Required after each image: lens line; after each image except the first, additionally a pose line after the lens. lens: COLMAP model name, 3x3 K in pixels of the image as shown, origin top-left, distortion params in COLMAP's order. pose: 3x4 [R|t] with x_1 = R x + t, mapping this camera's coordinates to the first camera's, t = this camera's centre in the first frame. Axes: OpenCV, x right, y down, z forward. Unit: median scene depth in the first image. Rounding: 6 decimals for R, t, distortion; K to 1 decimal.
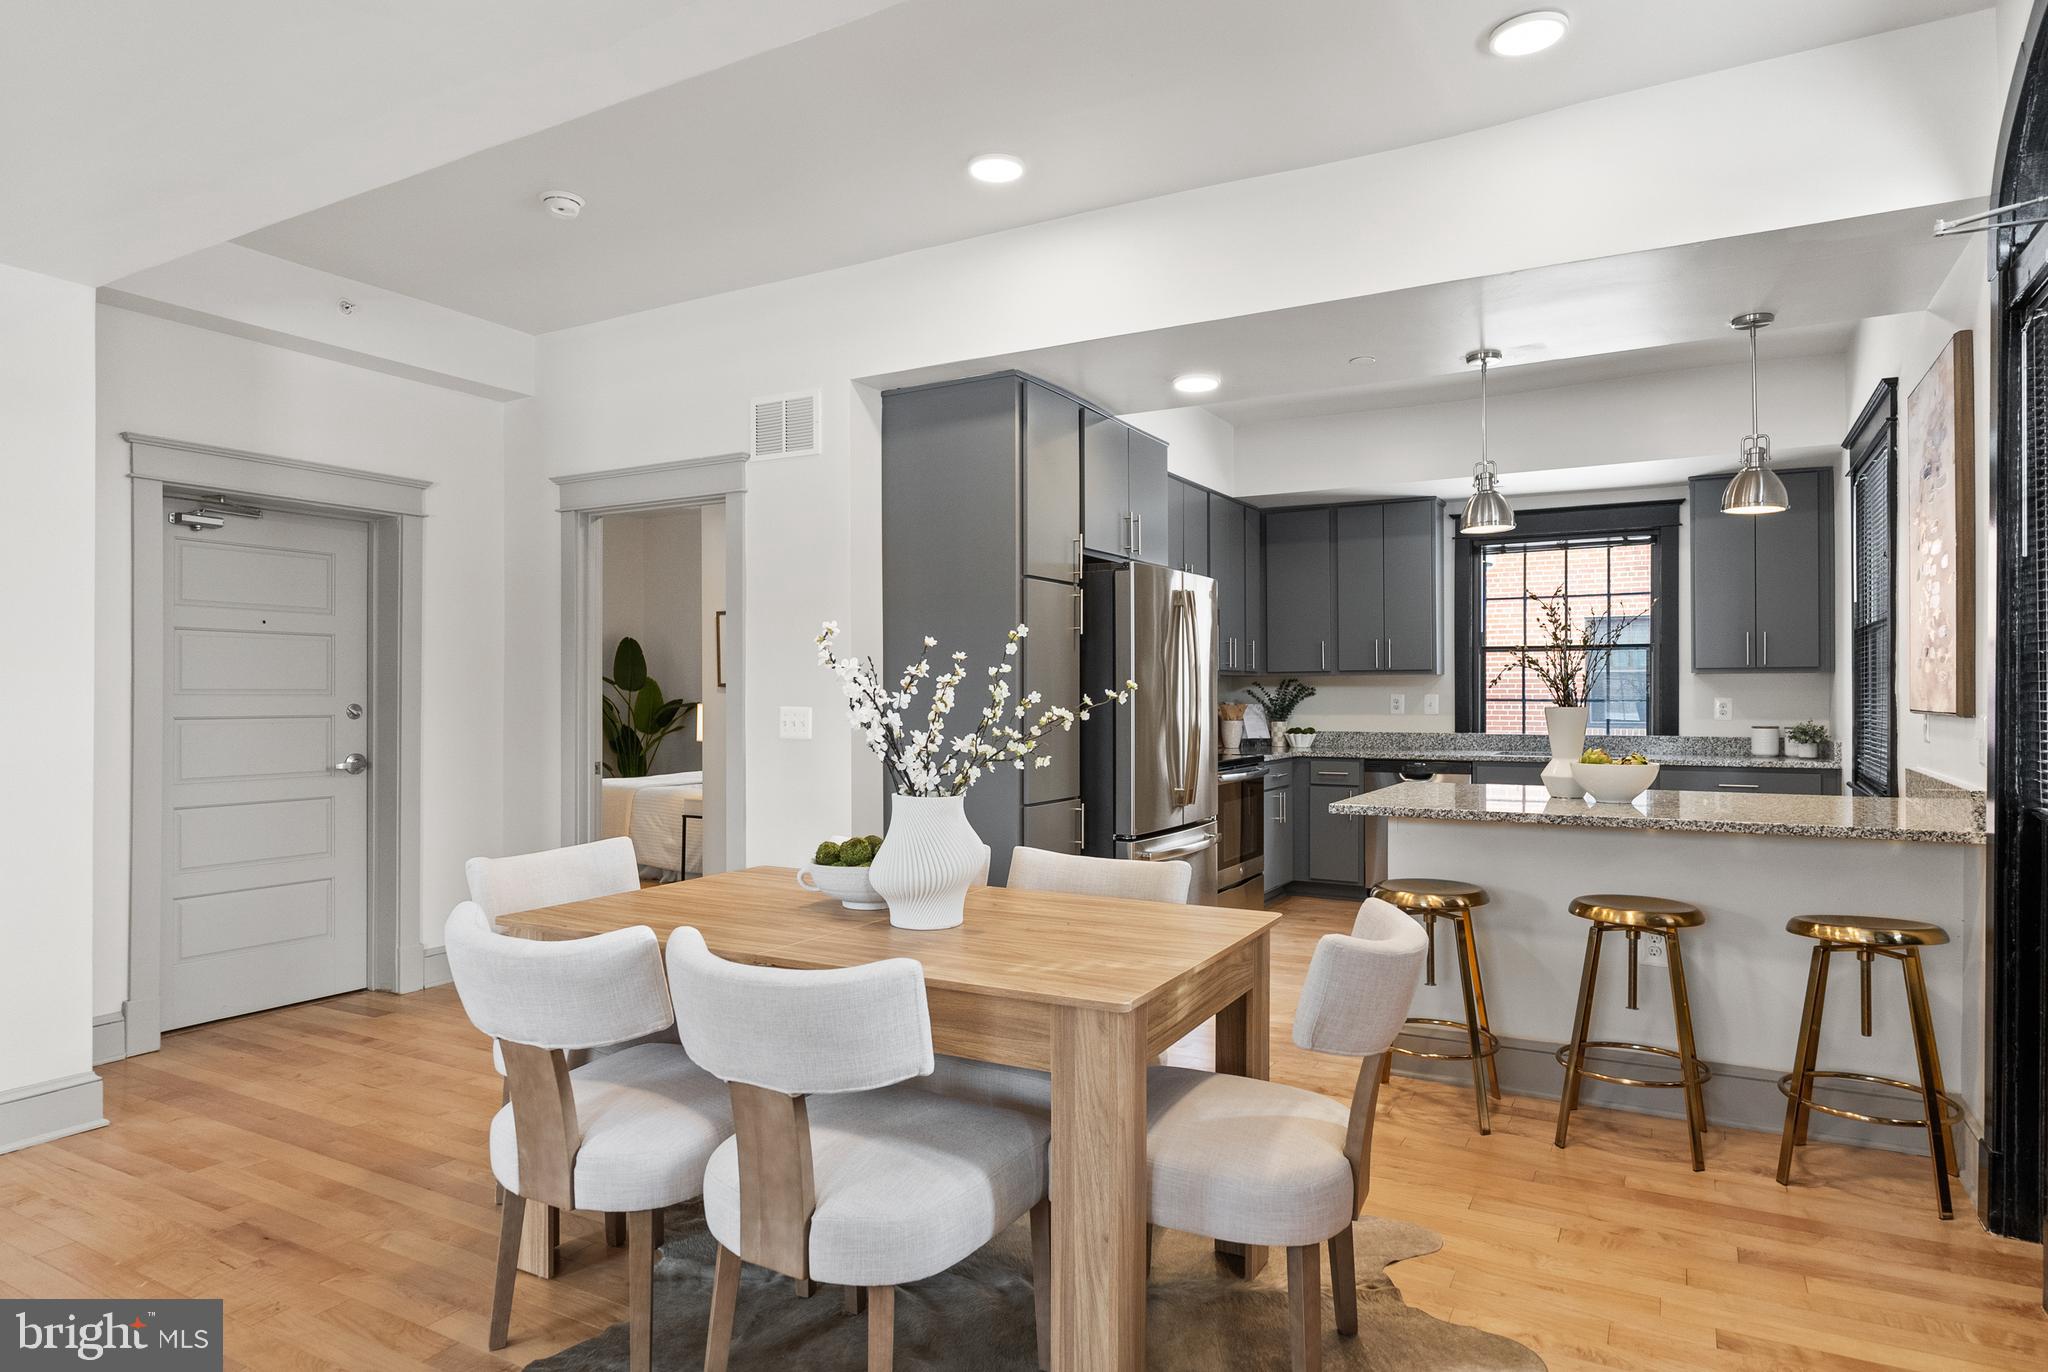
lens RADIAL K [[1145.5, 0, 1026.6], [0, 1145.5, 699.0], [0, 0, 1]] dist [-0.007200, -0.001132]
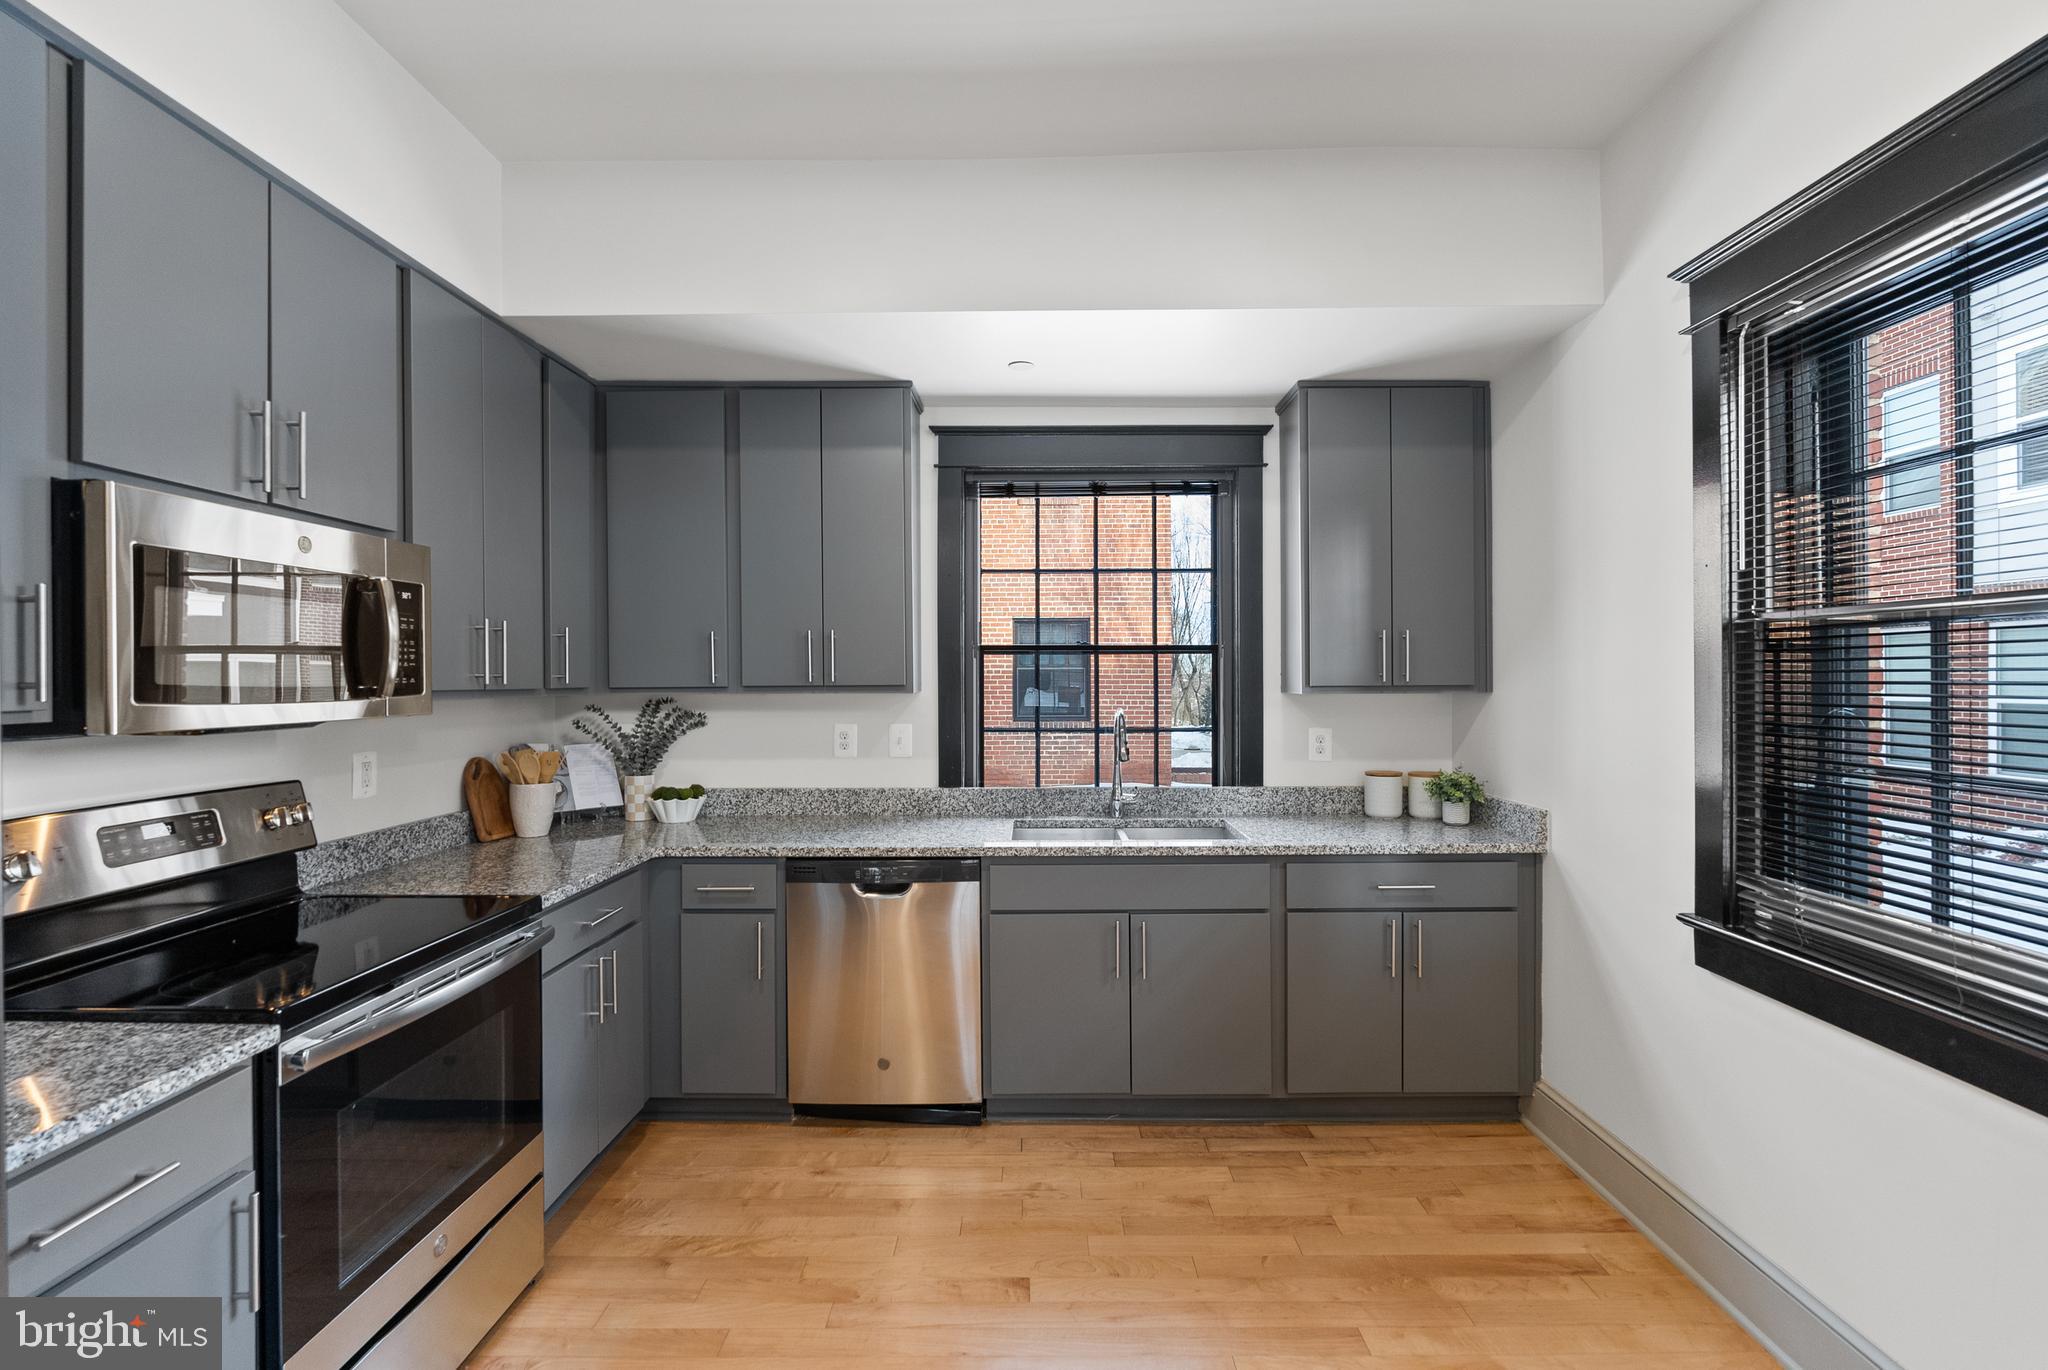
lens RADIAL K [[926.8, 0, 1029.6], [0, 926.8, 676.7], [0, 0, 1]] dist [-0.010422, 0.004108]
pose [[0.868220, -0.003046, 0.496170, 0.174748], [0.006024, 0.999972, -0.004402, -0.026694], [-0.496142, 0.006811, 0.868214, 0.555381]]
